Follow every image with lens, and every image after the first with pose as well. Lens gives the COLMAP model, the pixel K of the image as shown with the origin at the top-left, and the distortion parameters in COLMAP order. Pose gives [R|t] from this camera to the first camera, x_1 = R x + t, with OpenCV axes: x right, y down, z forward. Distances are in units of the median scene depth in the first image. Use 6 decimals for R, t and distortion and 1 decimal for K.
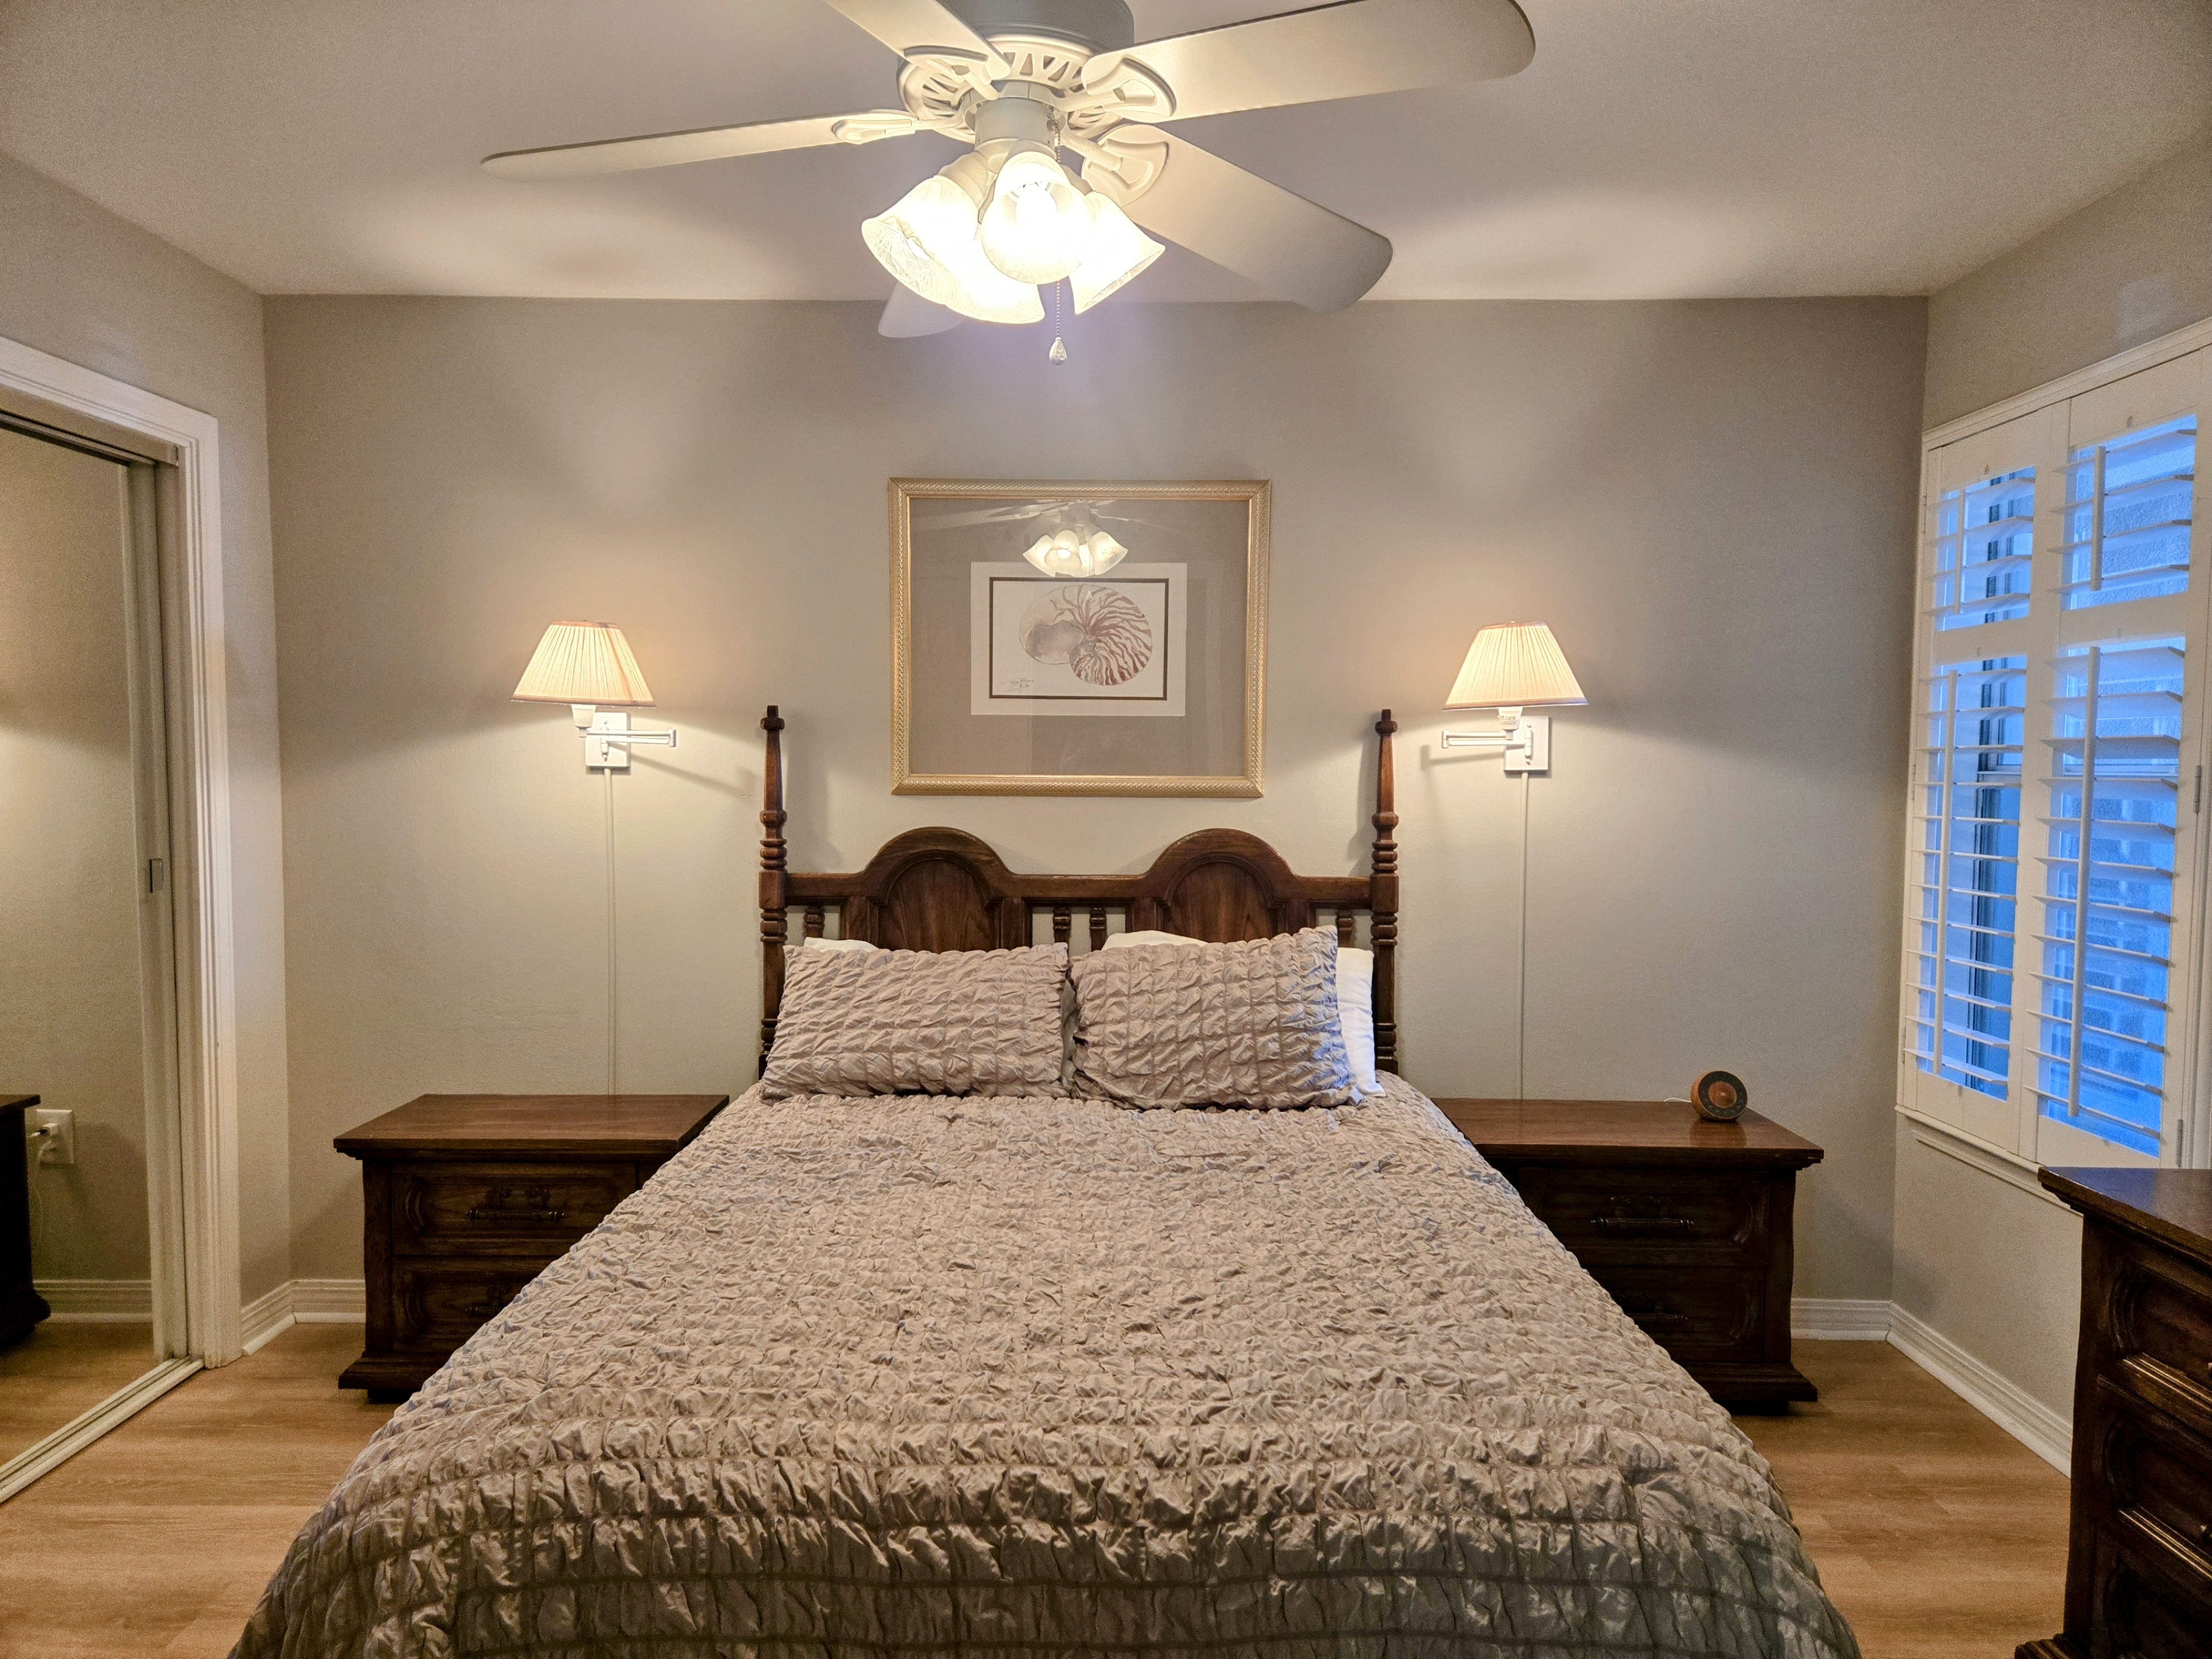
lens RADIAL K [[1486.6, 0, 1099.6], [0, 1486.6, 845.7], [0, 0, 1]] dist [0.073348, -0.062076]
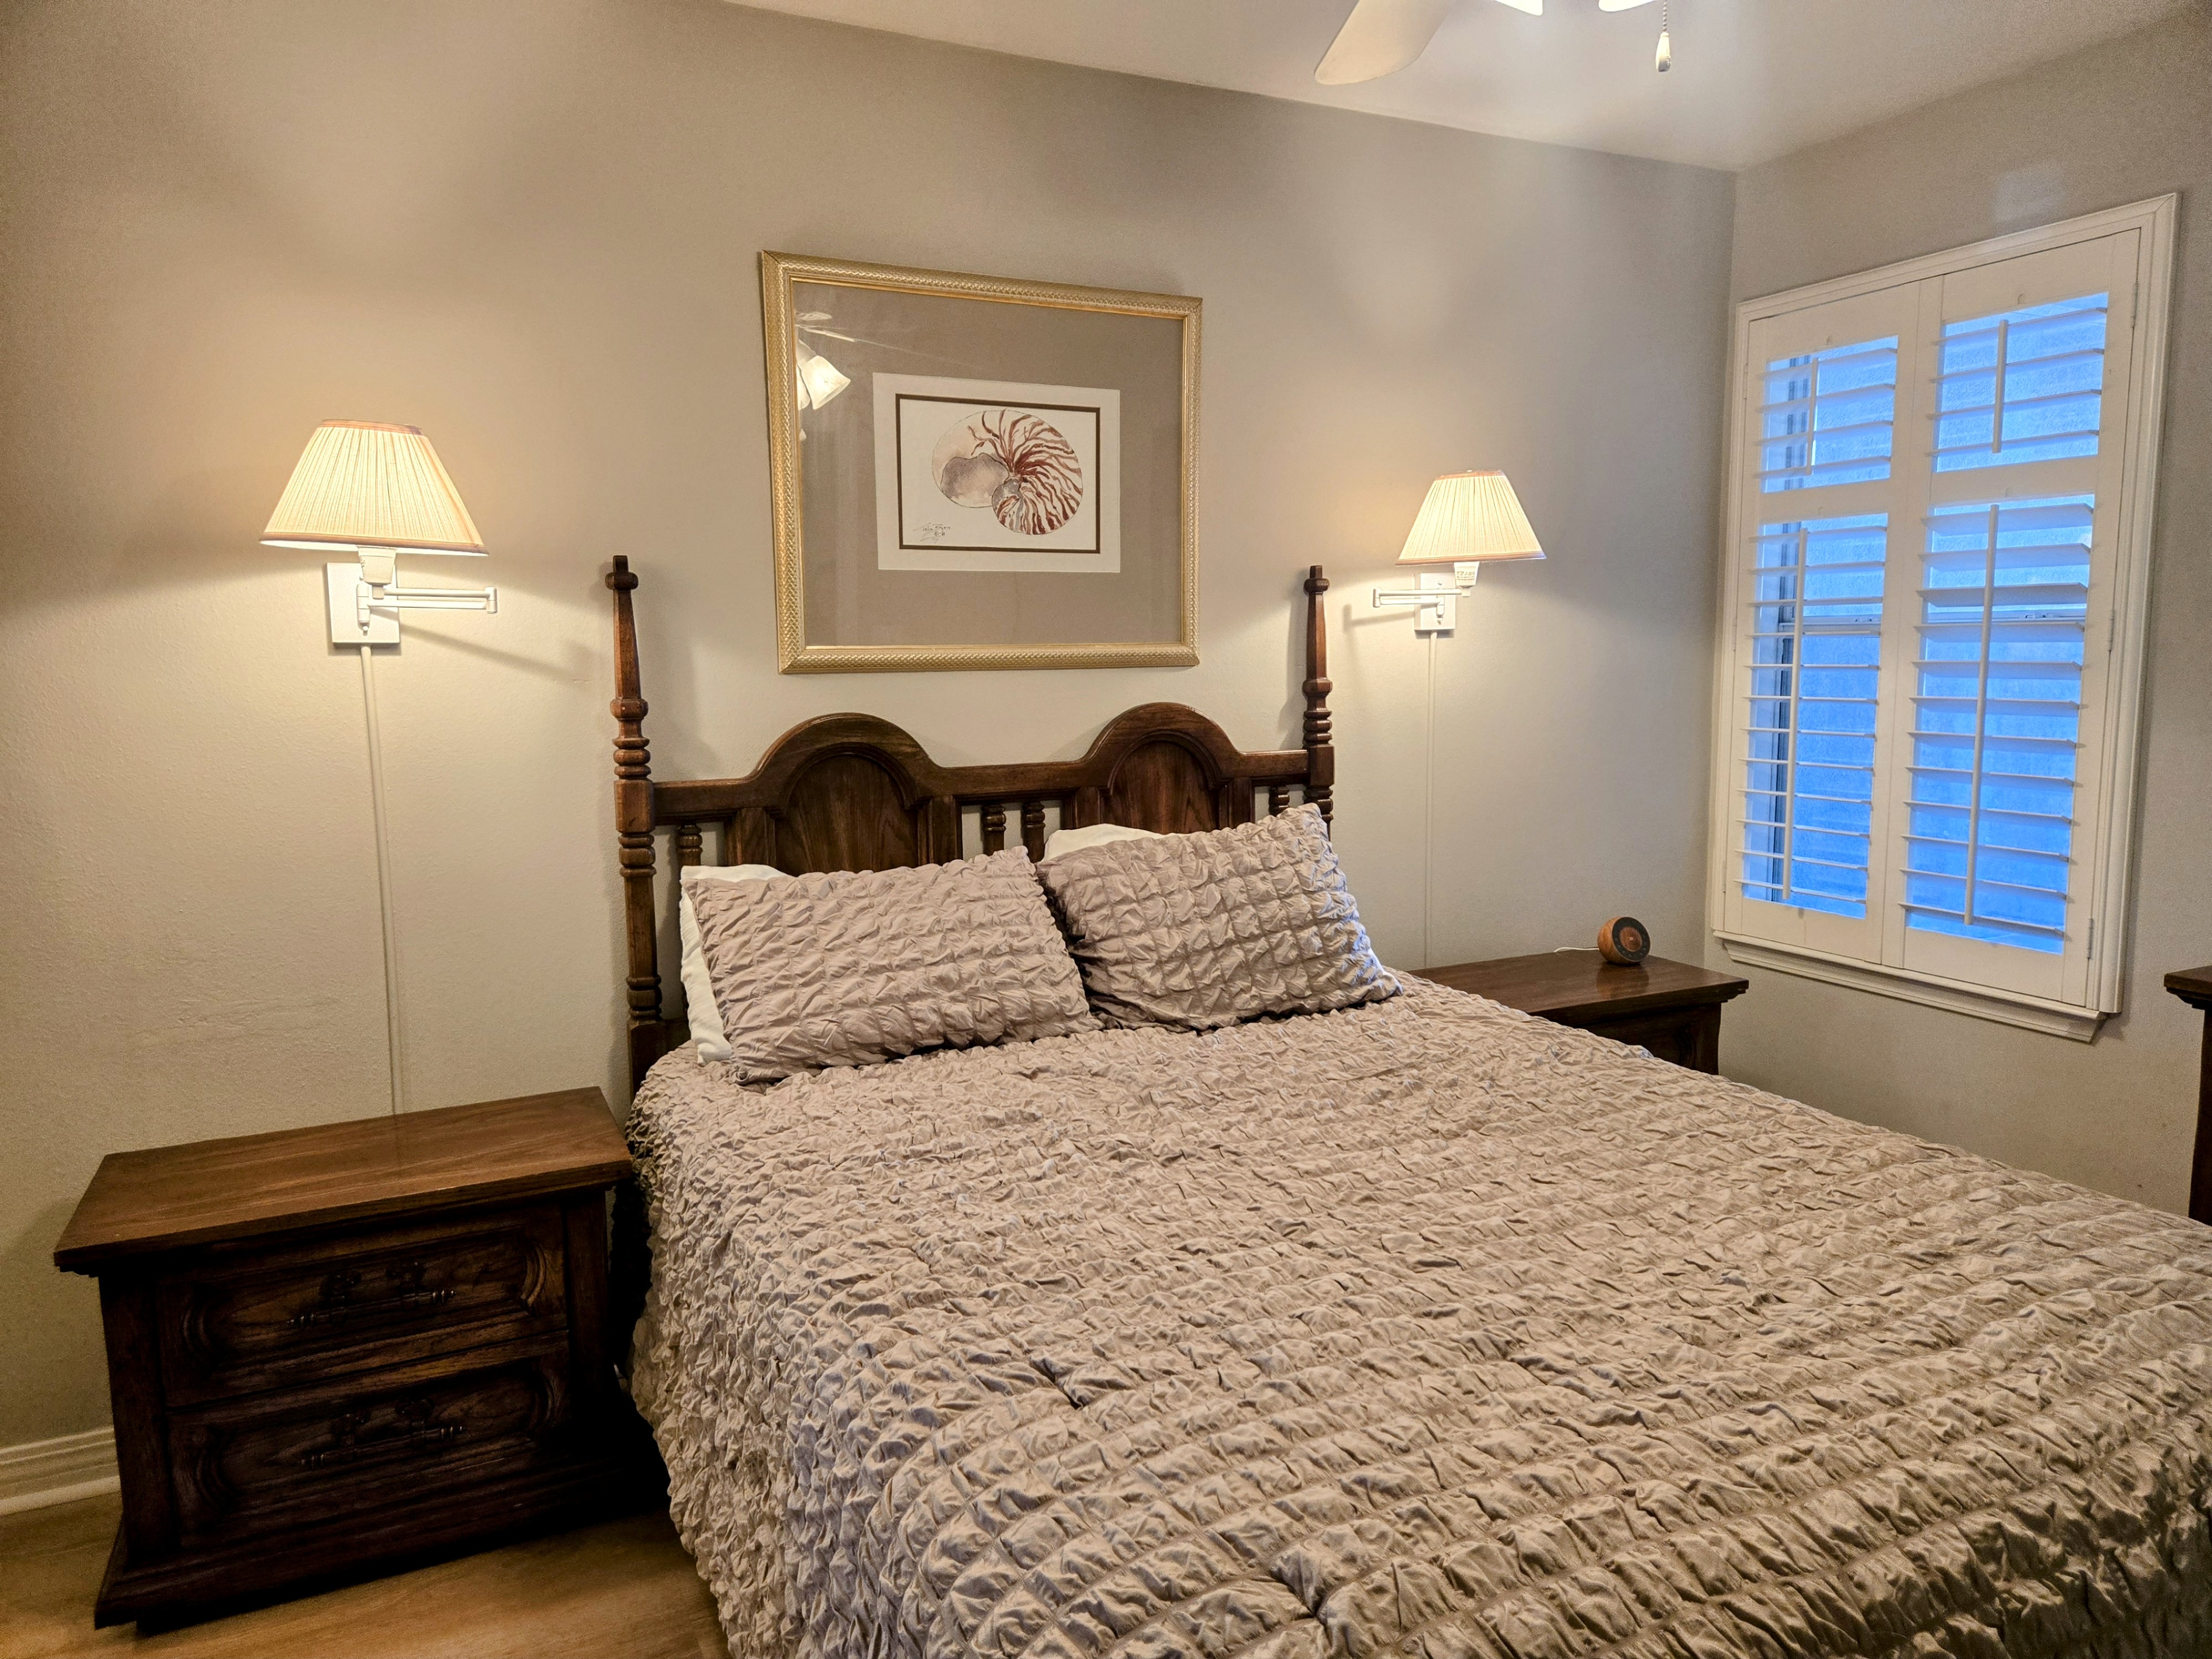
lens RADIAL K [[1472.7, 0, 1106.0], [0, 1472.7, 829.5], [0, 0, 1]] dist [0.070529, -0.055685]
pose [[0.891868, -0.075447, 0.445958, -0.363328], [0.043018, 0.995669, 0.082415, -0.010569], [-0.450245, -0.054320, 0.891251, 0.250785]]
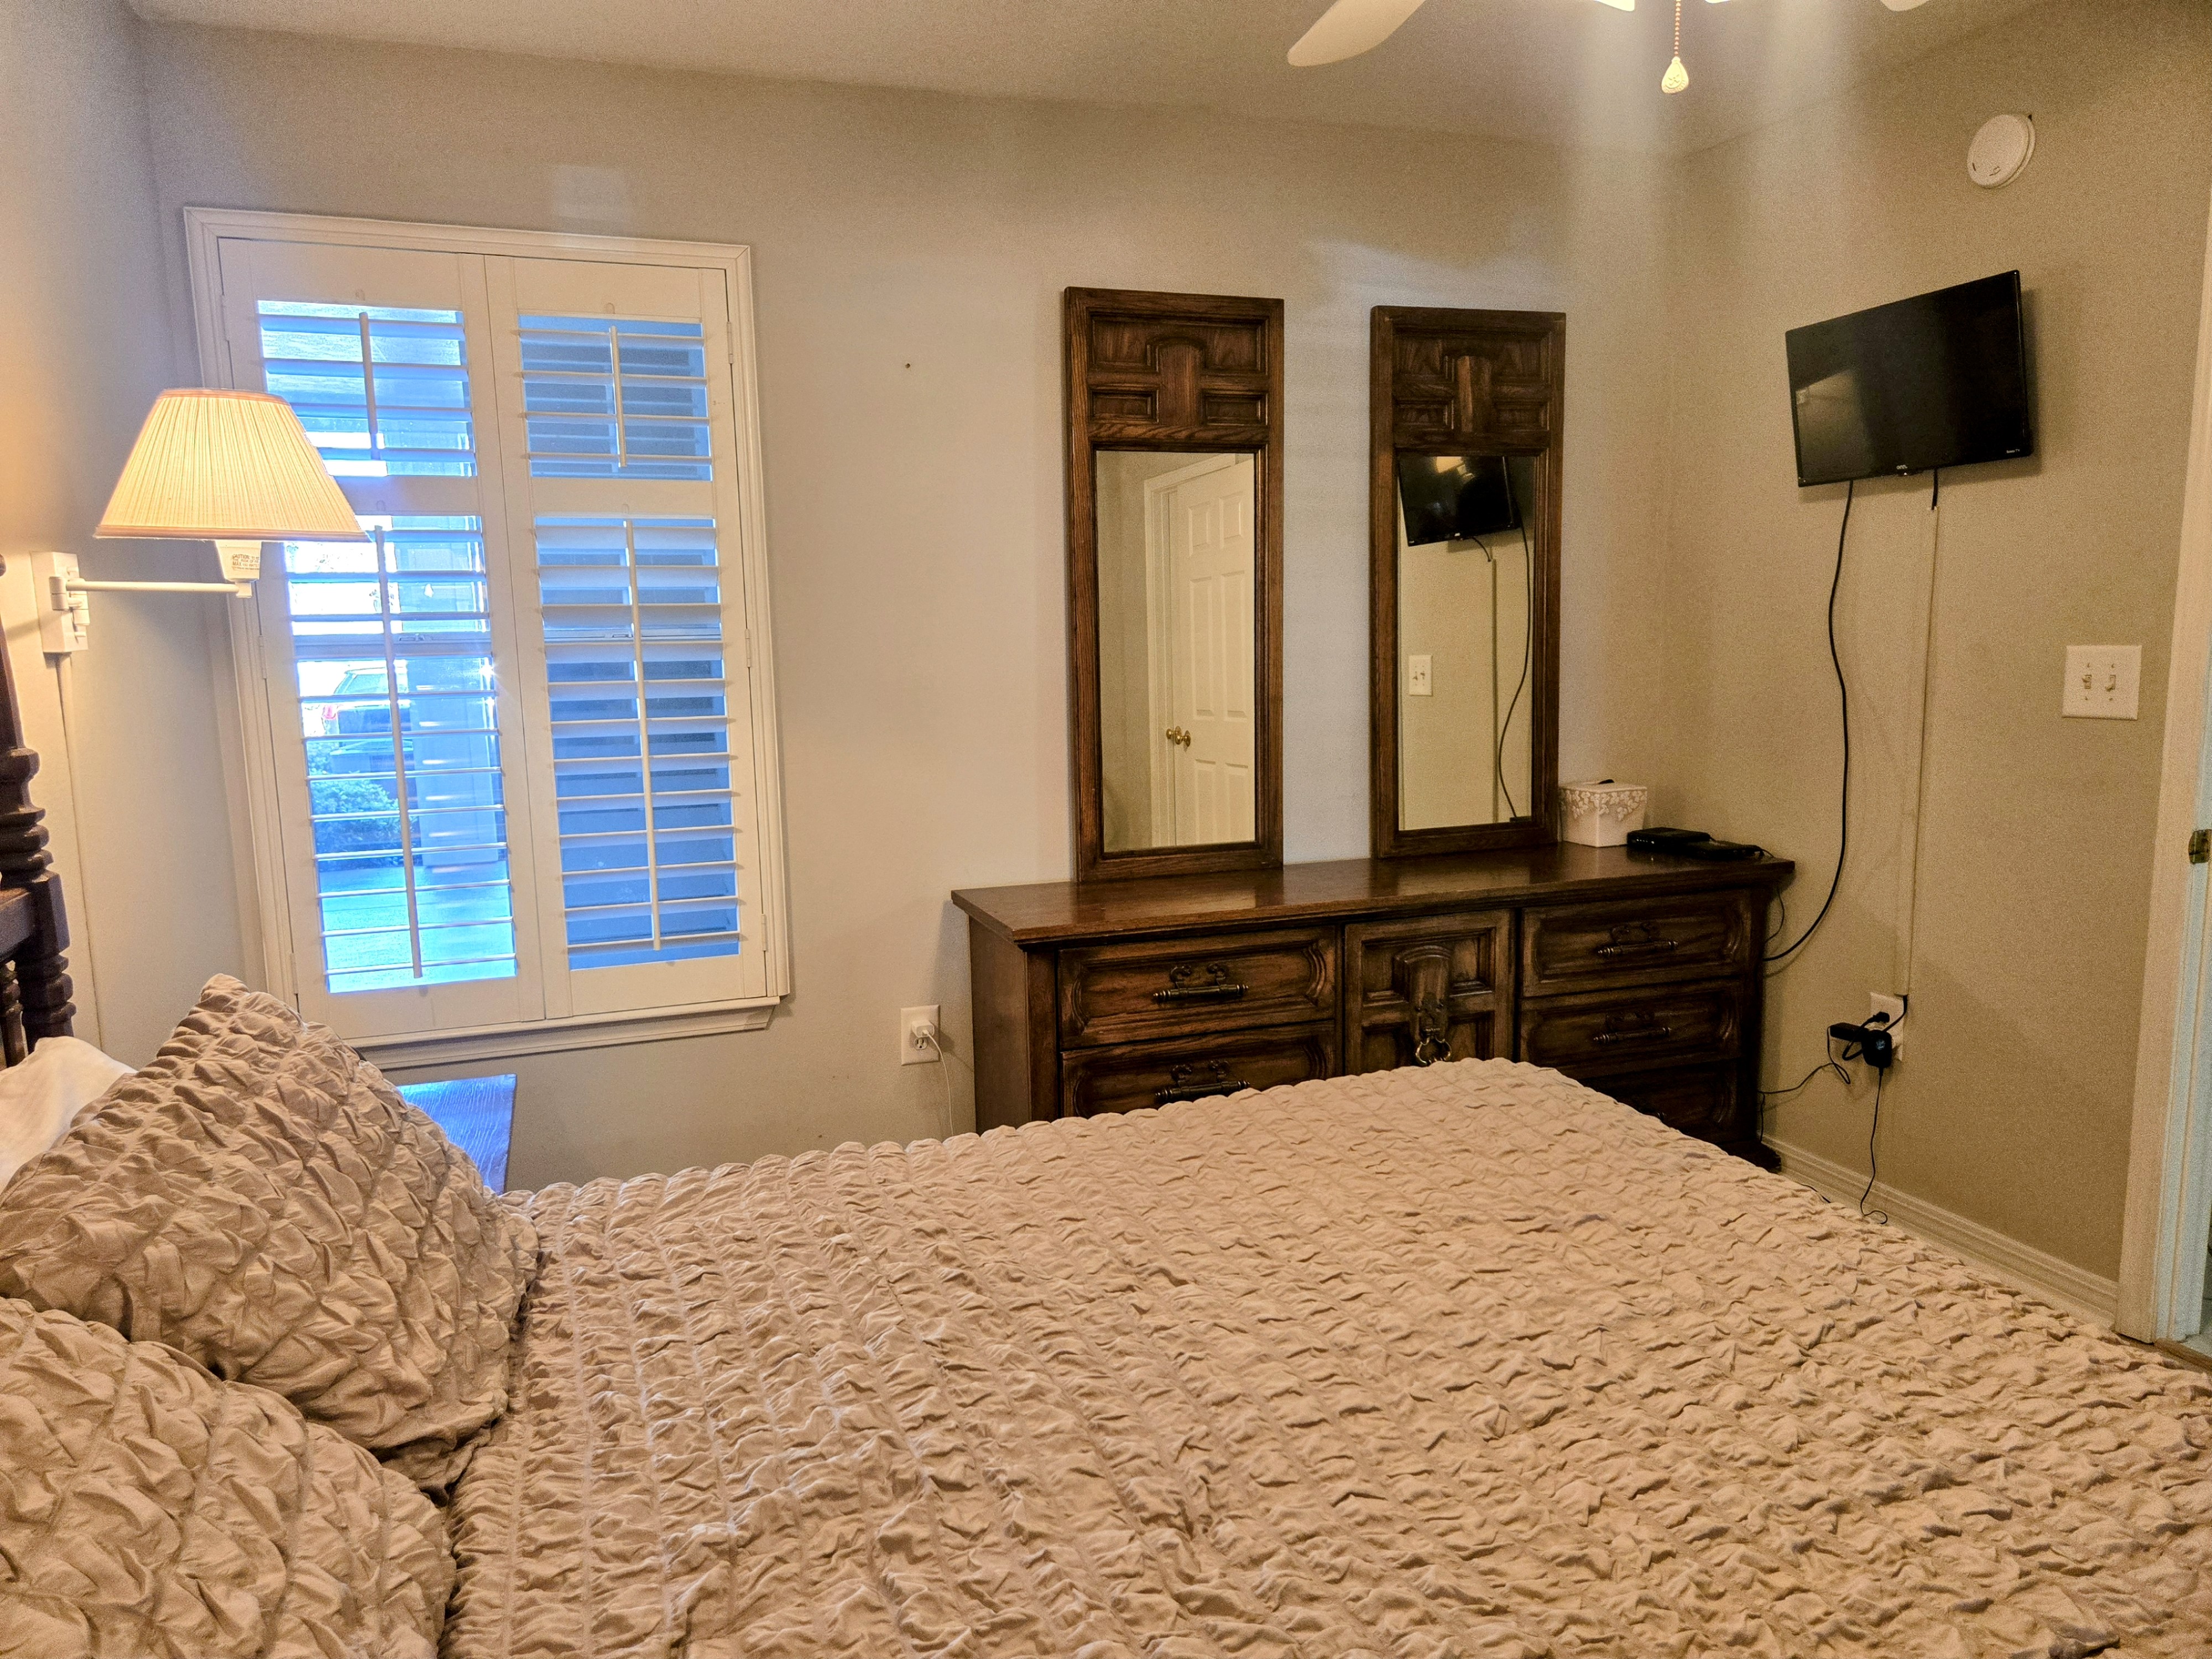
lens RADIAL K [[1486.6, 0, 1099.6], [0, 1486.6, 845.7], [0, 0, 1]] dist [0.073348, -0.062076]
pose [[-0.337071, -0.141119, 0.930843, -0.408054], [0.071132, 0.982059, 0.174641, -0.055020], [-0.938788, 0.125079, -0.320986, 0.882370]]
